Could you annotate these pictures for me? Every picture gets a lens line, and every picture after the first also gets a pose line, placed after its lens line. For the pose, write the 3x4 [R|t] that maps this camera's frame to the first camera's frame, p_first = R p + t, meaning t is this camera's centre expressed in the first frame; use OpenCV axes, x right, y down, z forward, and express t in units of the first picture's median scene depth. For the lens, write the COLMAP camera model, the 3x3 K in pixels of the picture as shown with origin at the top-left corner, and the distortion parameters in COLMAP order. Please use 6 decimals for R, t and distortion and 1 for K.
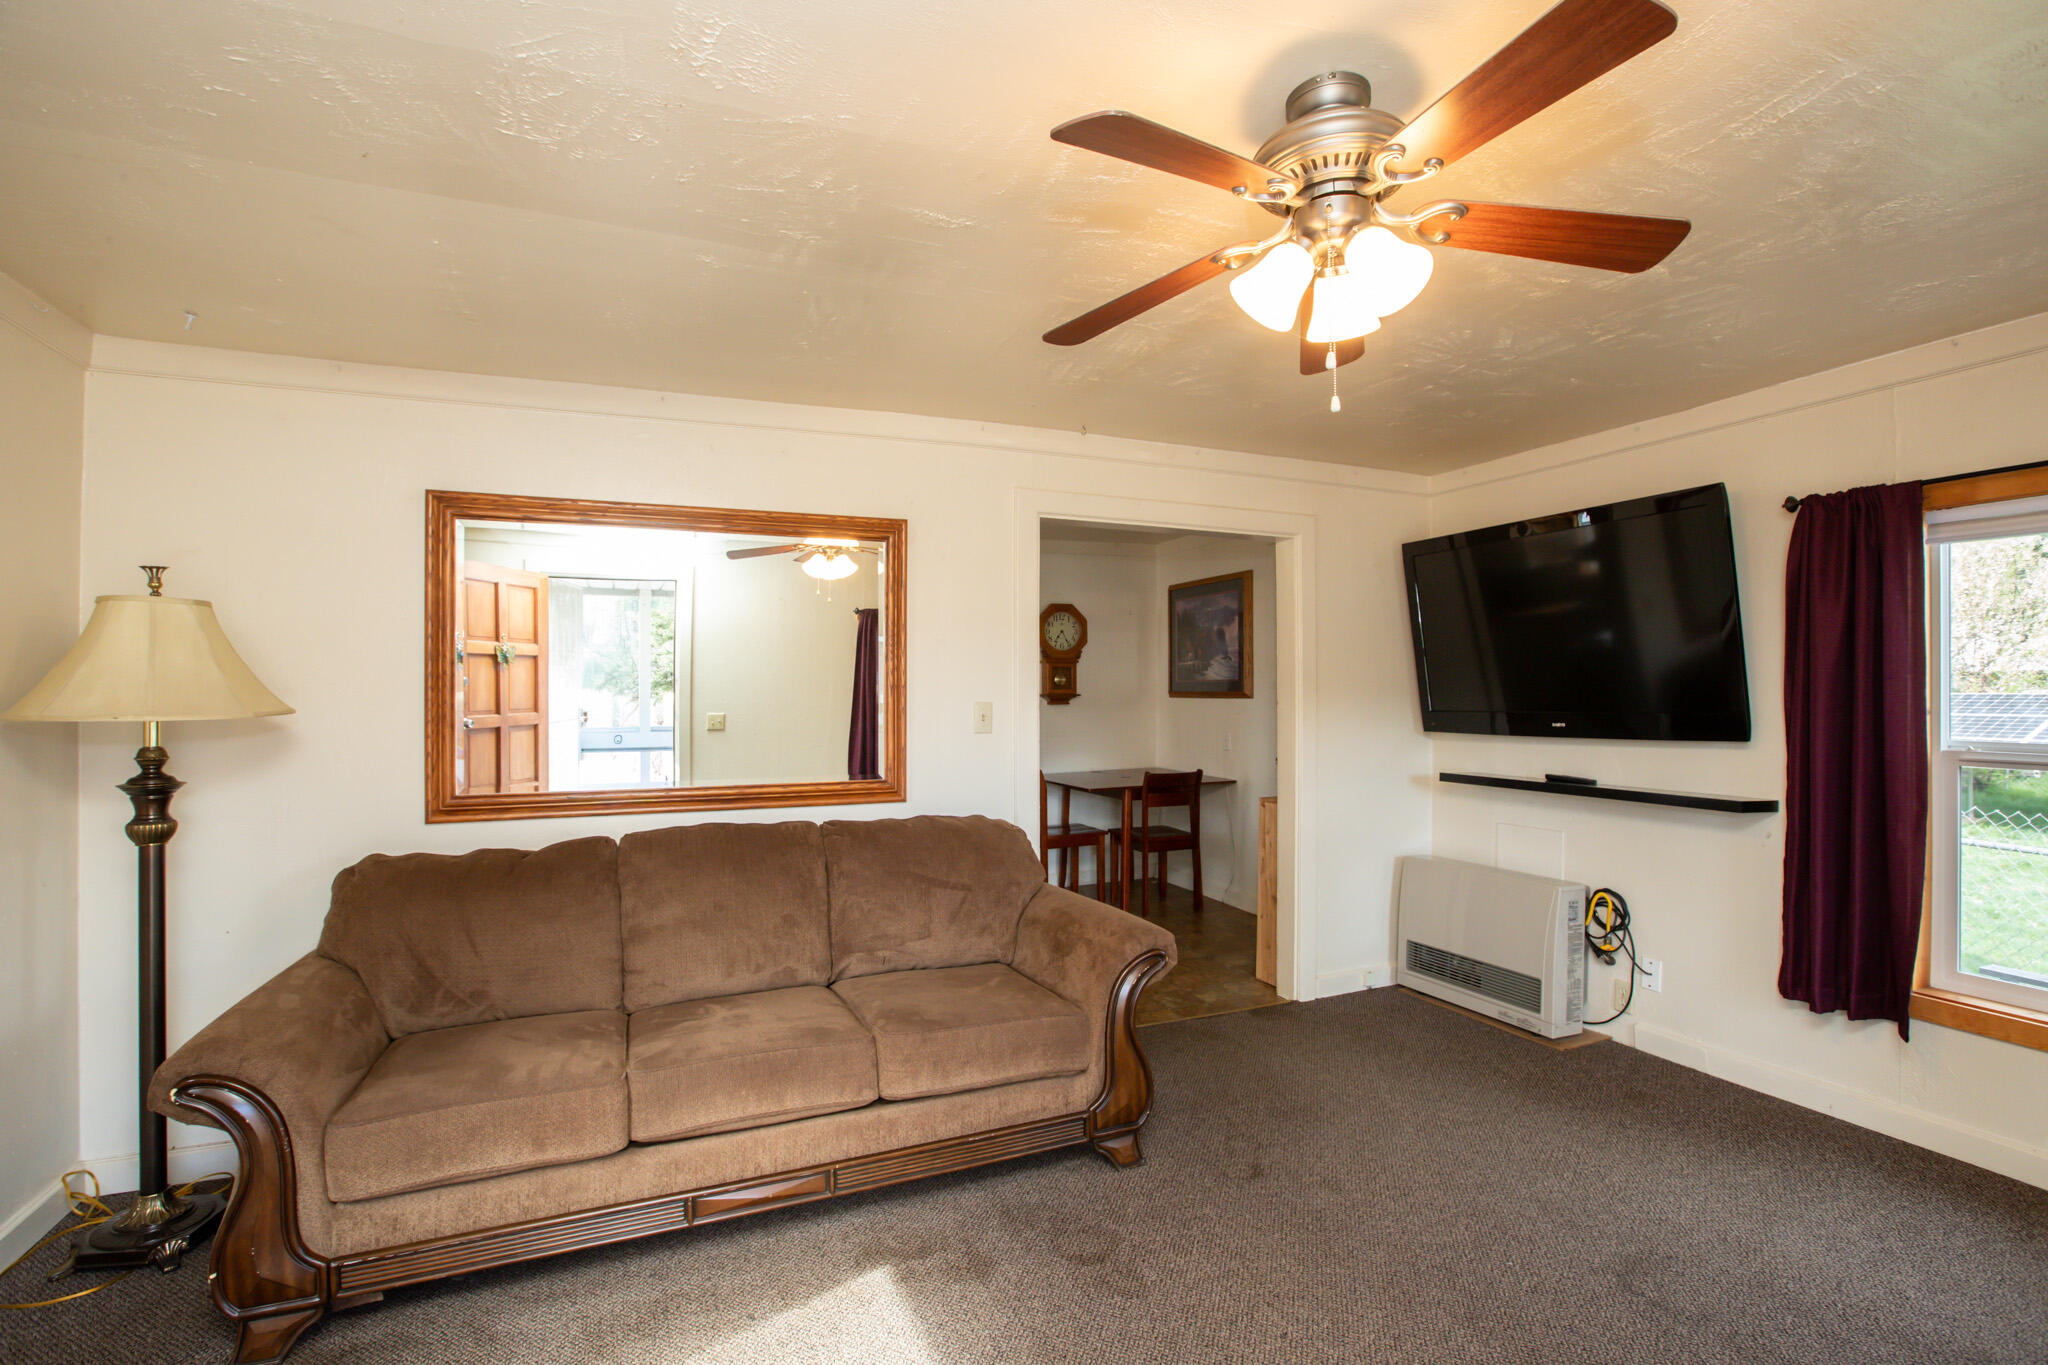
lens RADIAL K [[941.5, 0, 1031.0], [0, 941.5, 683.8], [0, 0, 1]] dist [-0.039317, 0.007039]
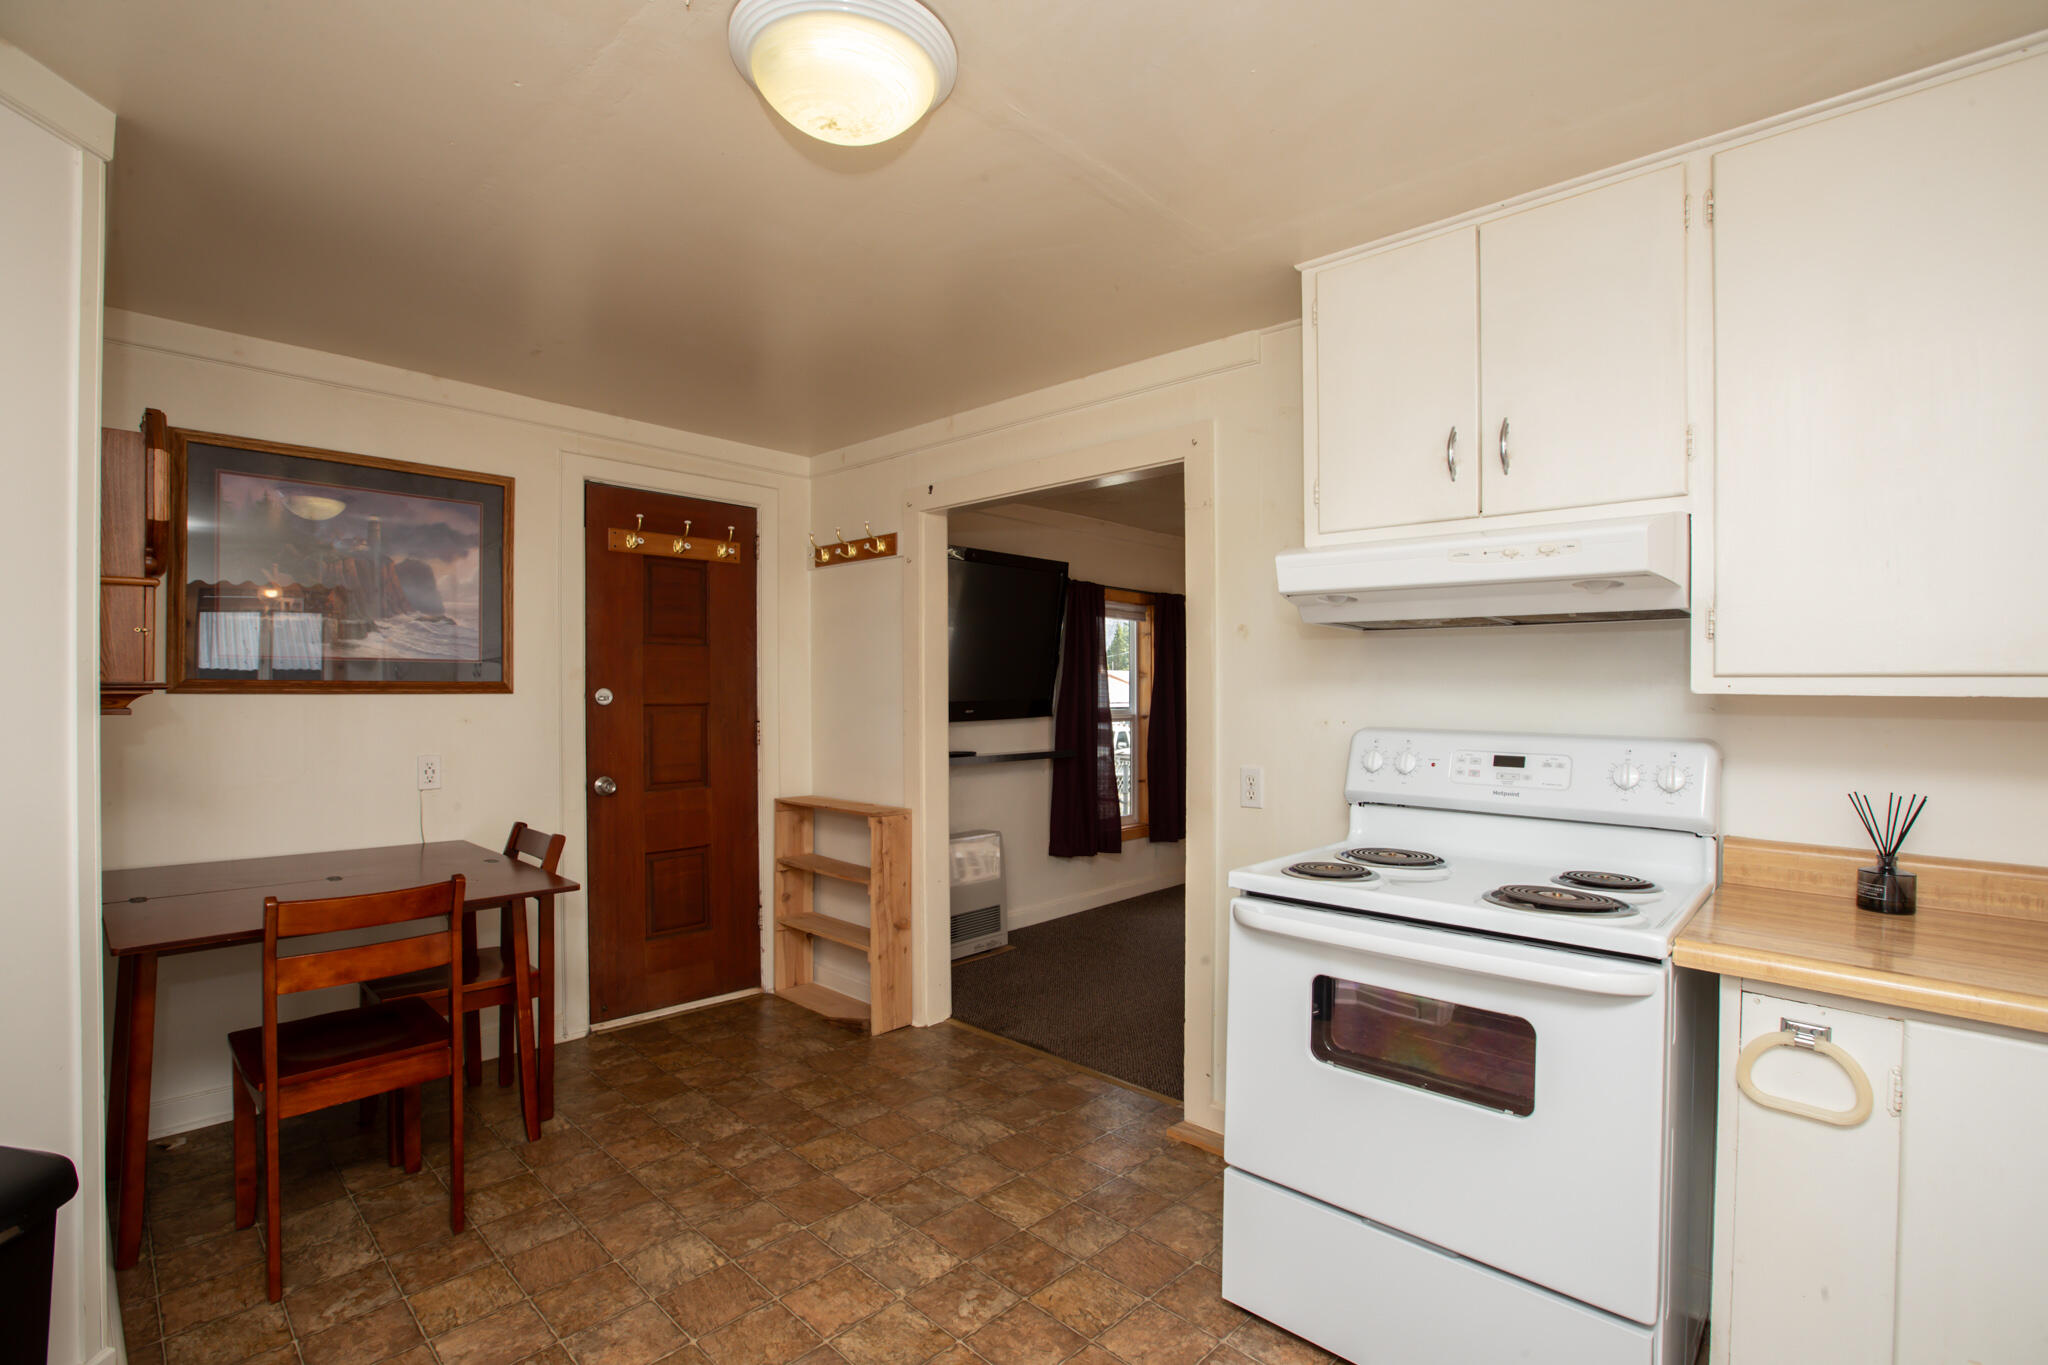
lens RADIAL K [[941.5, 0, 1033.8], [0, 941.5, 674.8], [0, 0, 1]] dist [-0.039317, 0.007039]
pose [[-0.405582, 0.007693, 0.914026, -0.776199], [-0.013455, 0.999806, -0.014386, 0.013204], [-0.913959, -0.018133, -0.405400, 1.674701]]
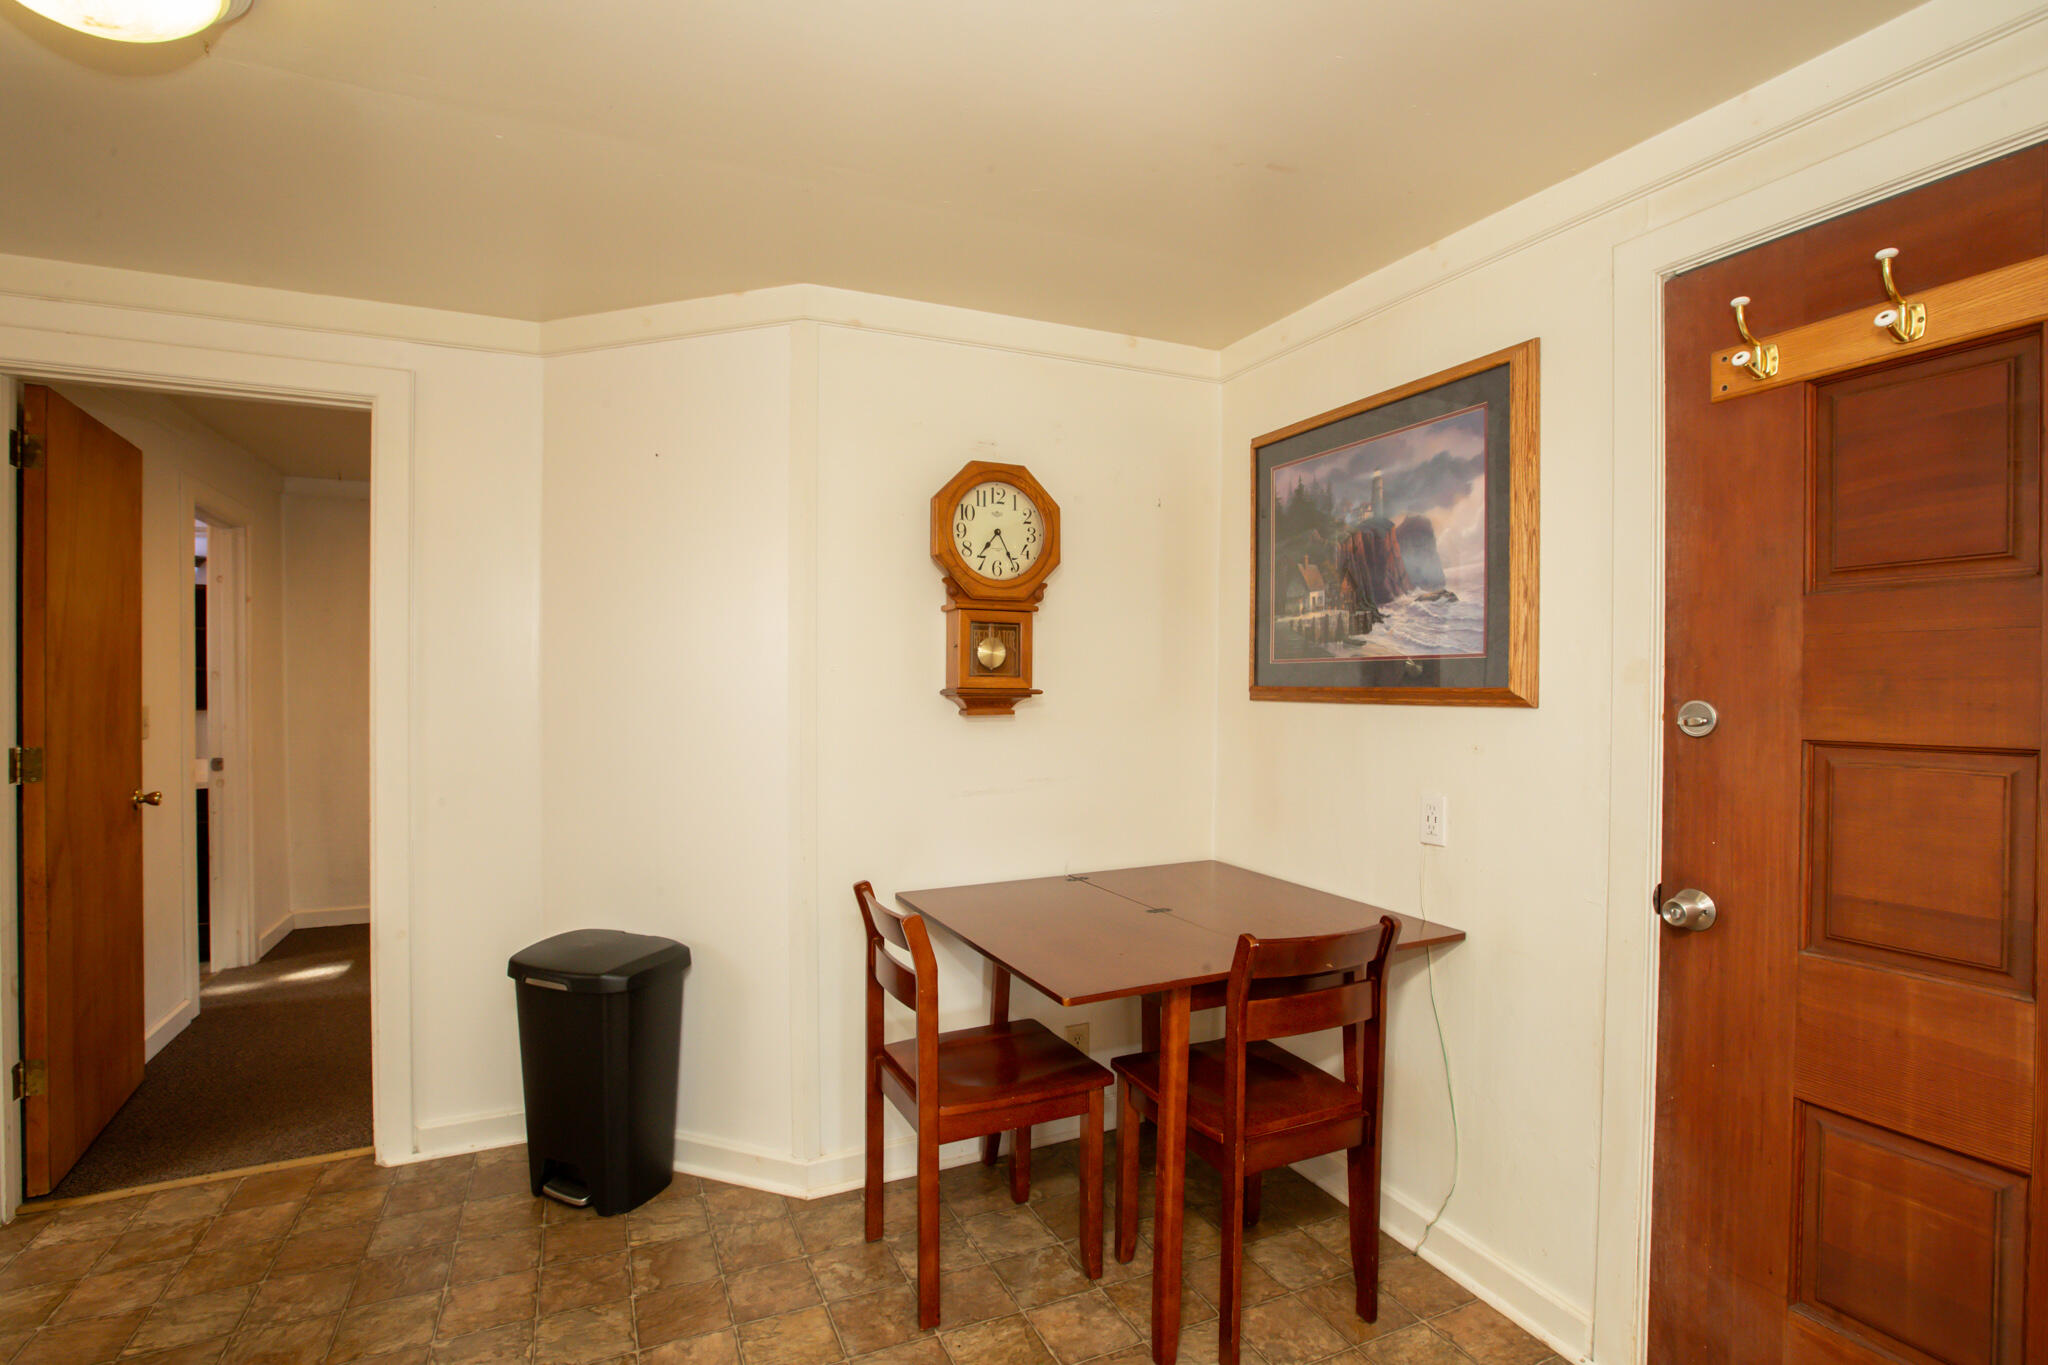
lens RADIAL K [[941.5, 0, 1053.7], [0, 941.5, 696.5], [0, 0, 1]] dist [-0.039317, 0.007039]
pose [[0.998096, 0.014712, 0.059893, 0.067037], [-0.015574, 0.999781, 0.013951, 0.016508], [-0.059675, -0.014857, 0.998107, 1.192657]]
